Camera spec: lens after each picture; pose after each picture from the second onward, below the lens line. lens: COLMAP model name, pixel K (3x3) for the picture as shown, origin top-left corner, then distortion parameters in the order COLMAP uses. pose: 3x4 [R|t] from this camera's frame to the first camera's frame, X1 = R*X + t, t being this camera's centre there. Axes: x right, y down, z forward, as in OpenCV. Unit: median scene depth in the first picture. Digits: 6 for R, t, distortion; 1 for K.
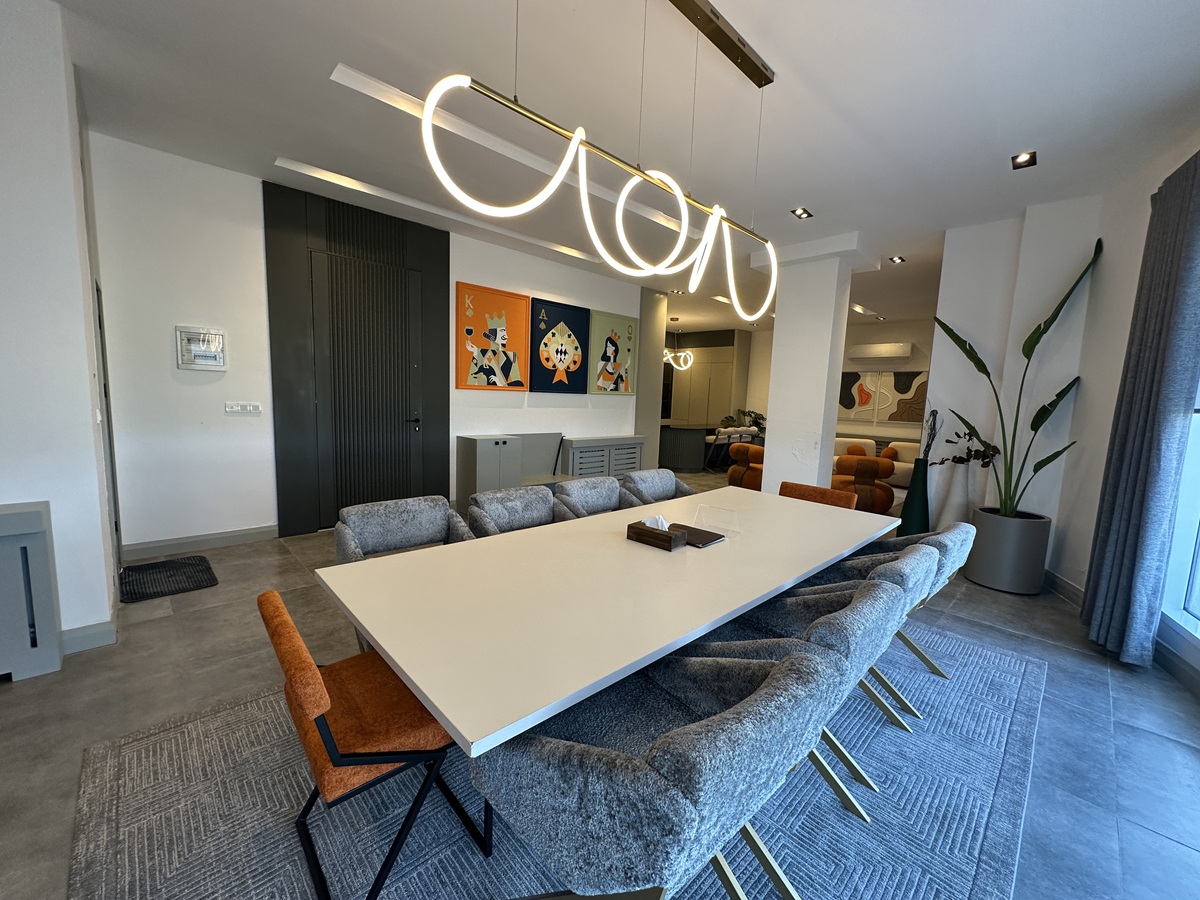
lens RADIAL K [[479.3, 0, 600.0], [0, 479.3, 448.7], [0, 0, 1]] dist [-0.003108, -0.000229]
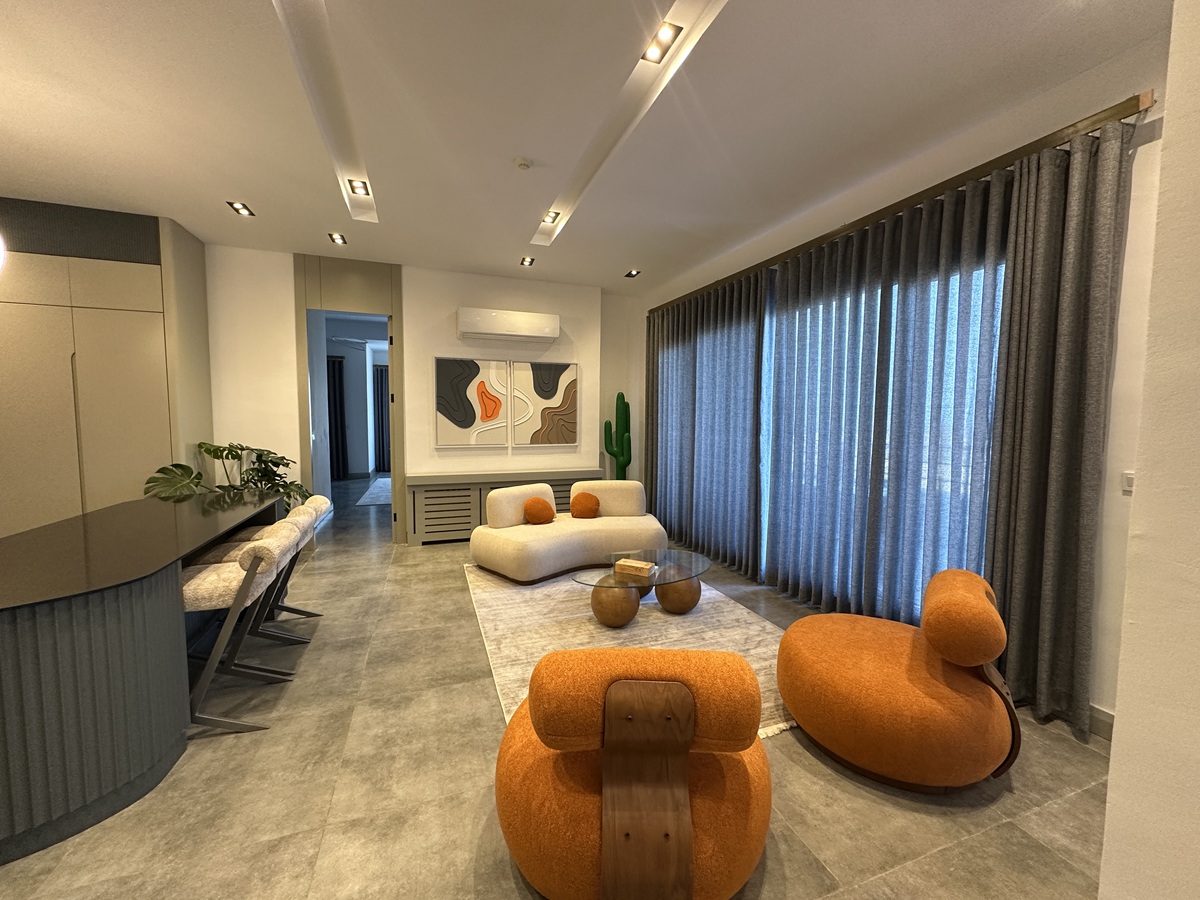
lens RADIAL K [[479.3, 0, 601.2], [0, 479.3, 451.3], [0, 0, 1]] dist [-0.003108, -0.000229]
pose [[0.410210, -0.093183, 0.907218, 0.093988], [0.116131, 0.992006, 0.049382, -0.067534], [-0.904567, 0.085099, 0.417752, 0.657260]]
